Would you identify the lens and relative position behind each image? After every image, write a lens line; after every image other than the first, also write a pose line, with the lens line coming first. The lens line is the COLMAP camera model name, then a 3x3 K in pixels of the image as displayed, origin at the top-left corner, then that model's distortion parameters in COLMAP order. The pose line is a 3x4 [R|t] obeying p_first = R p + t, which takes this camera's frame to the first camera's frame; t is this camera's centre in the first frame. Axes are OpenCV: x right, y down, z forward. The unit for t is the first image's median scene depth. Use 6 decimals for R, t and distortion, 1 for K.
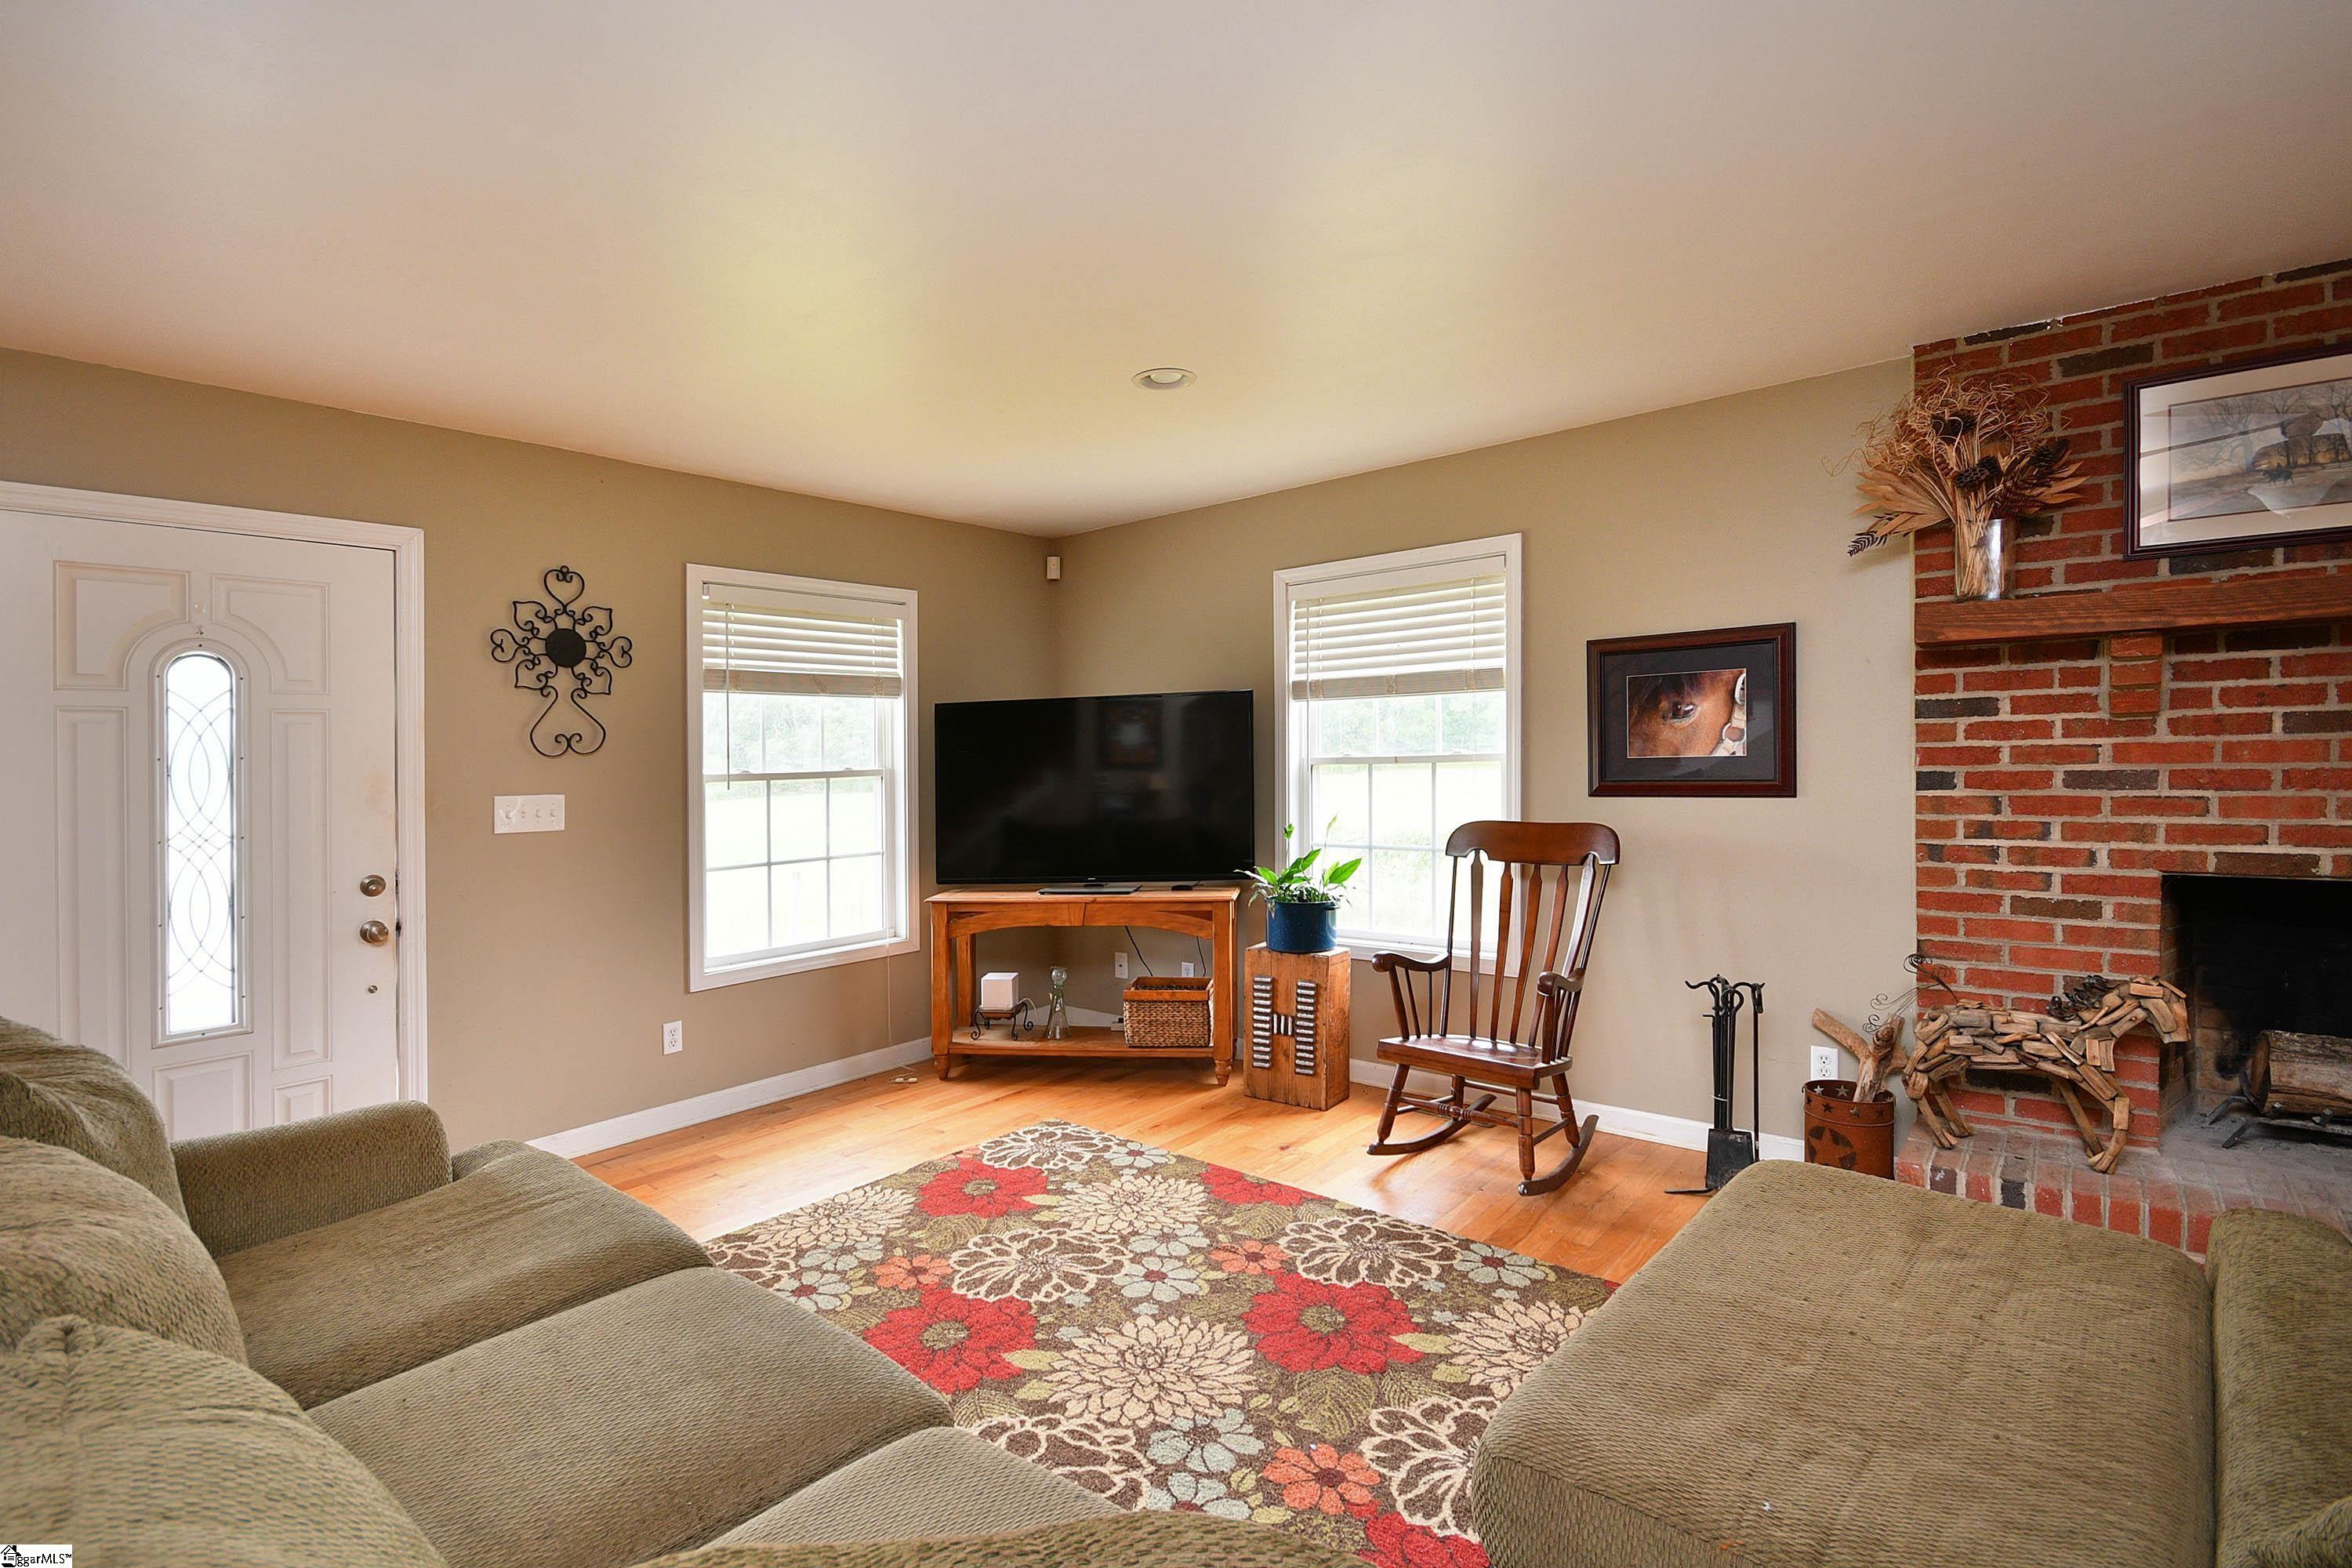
lens RADIAL K [[1070.8, 0, 1157.2], [0, 1070.8, 780.6], [0, 0, 1]] dist [0.010198, -0.009455]
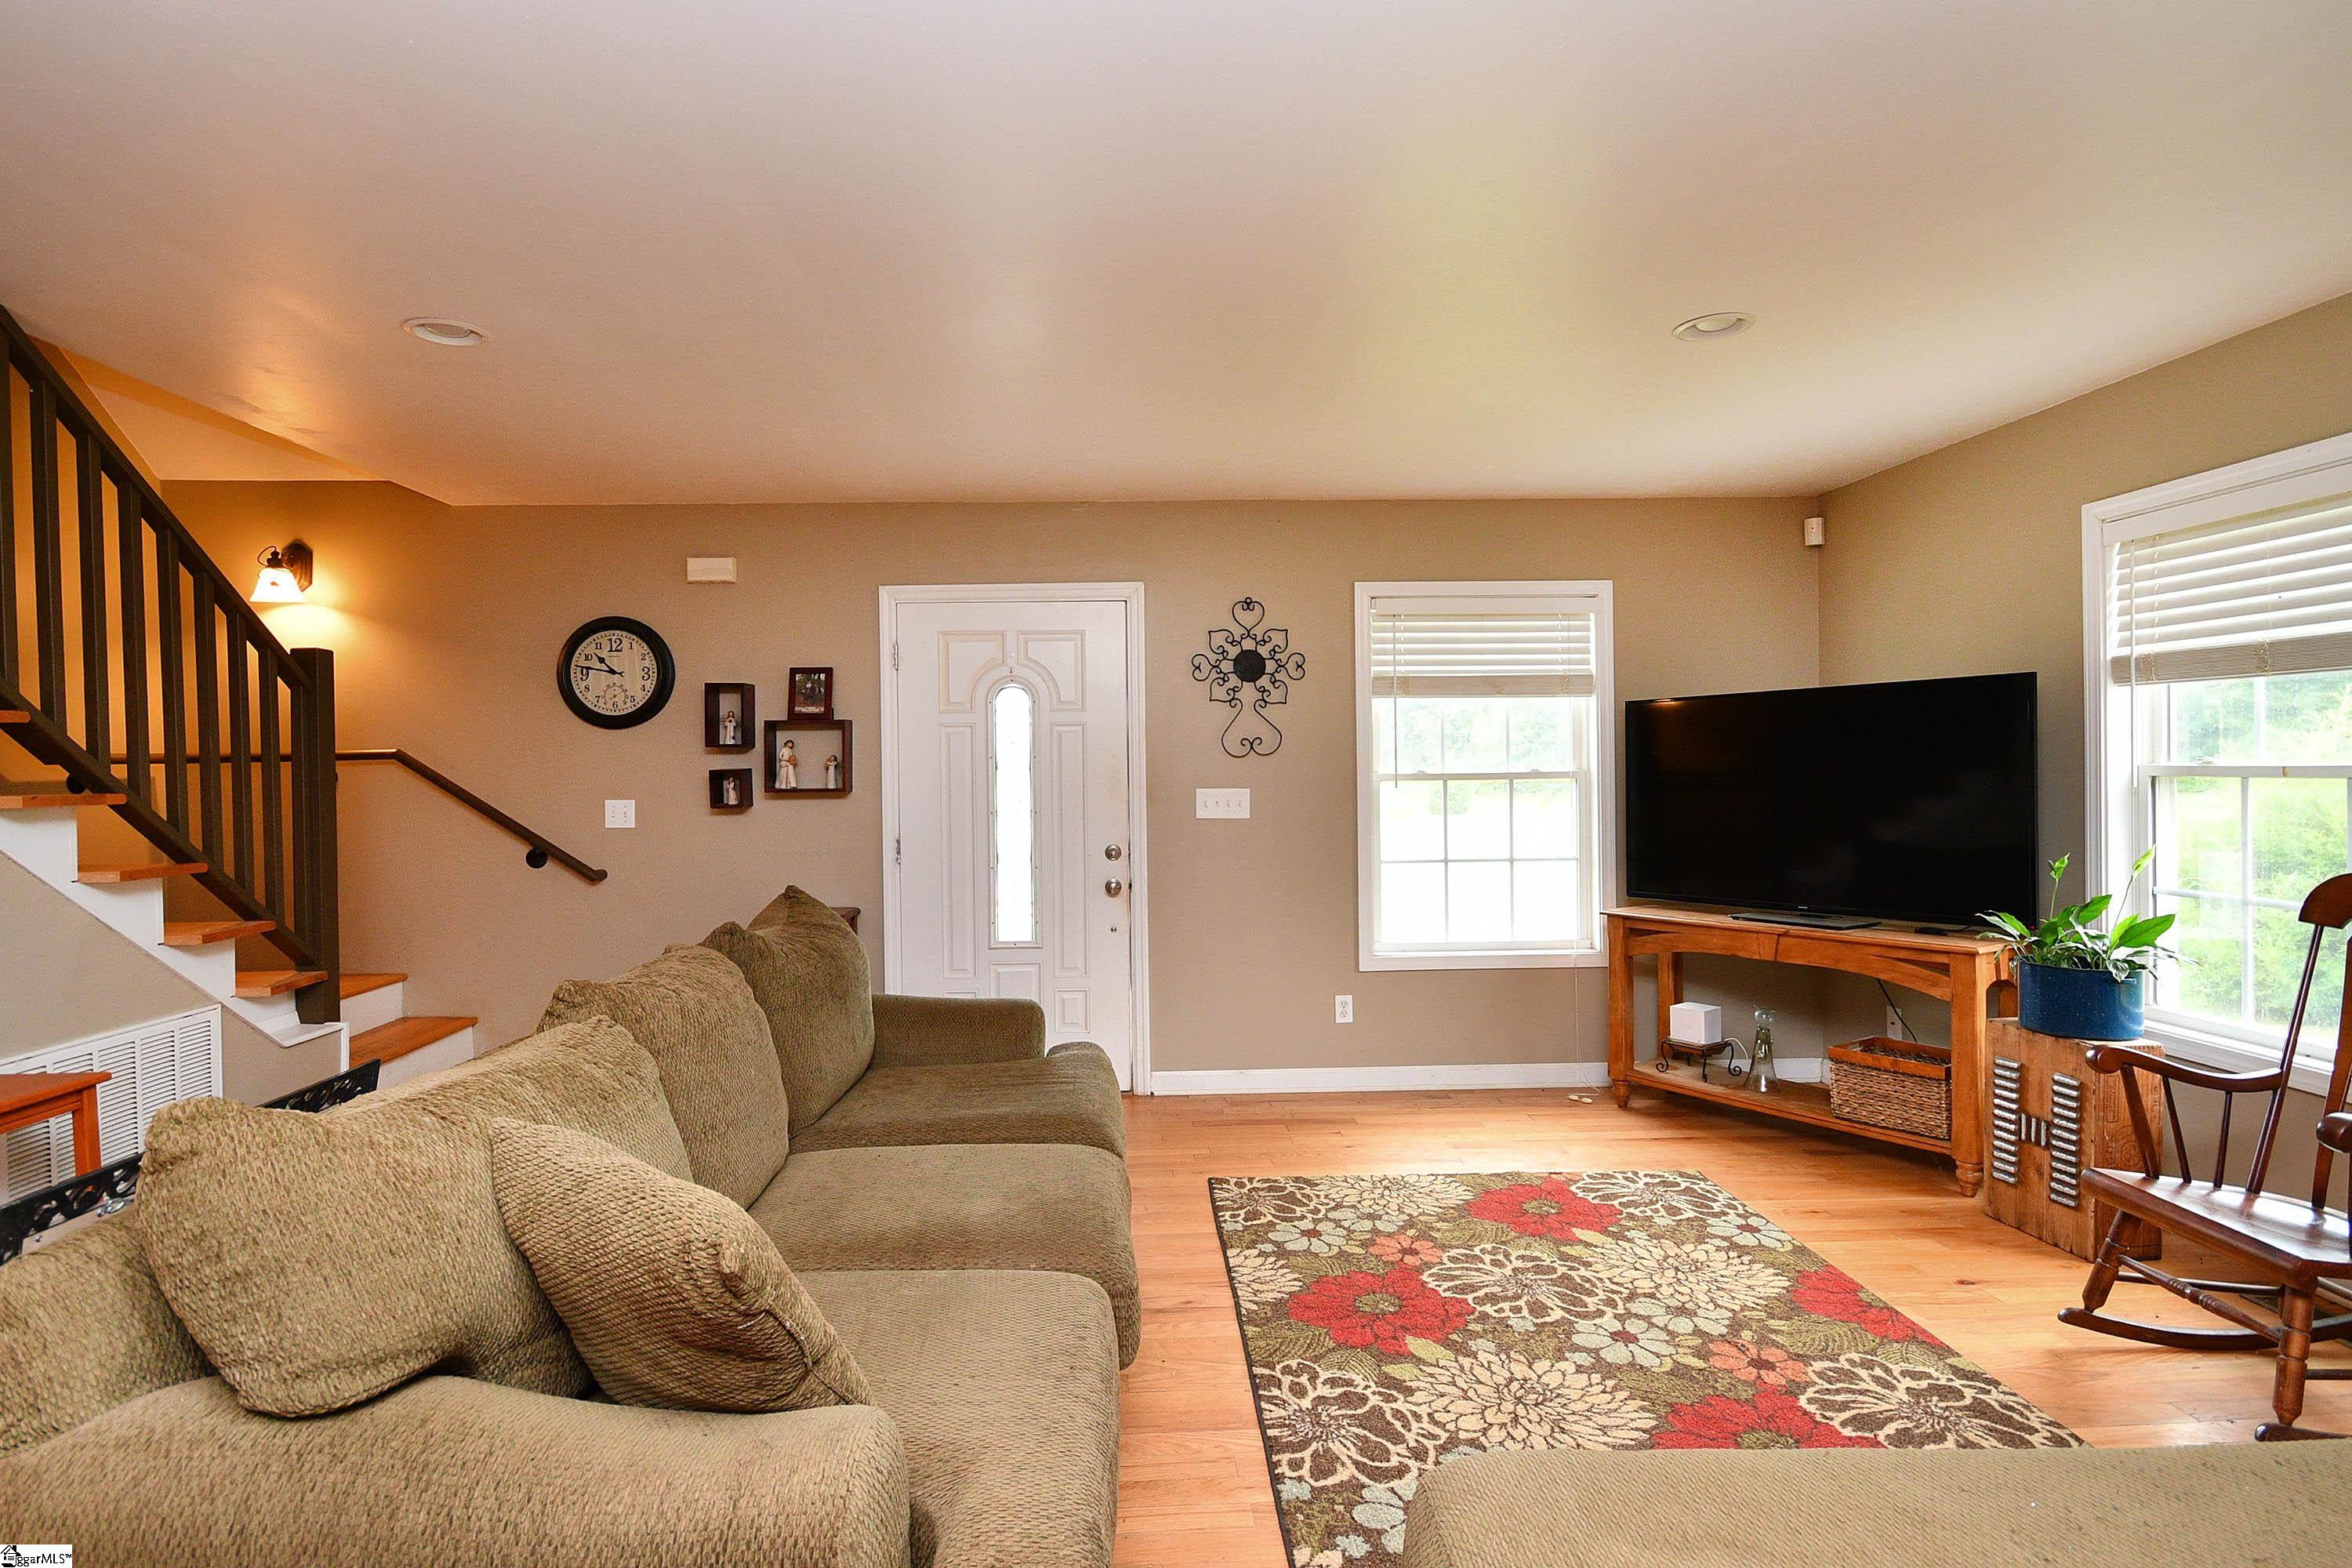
lens RADIAL K [[1175.8, 0, 1204.4], [0, 1175.8, 805.7], [0, 0, 1]] dist [-0.001797, -0.011833]
pose [[0.701121, 0.038353, -0.712011, 0.341382], [-0.021701, 0.999238, 0.032456, -0.009130], [0.712712, -0.007304, 0.701418, 0.042516]]
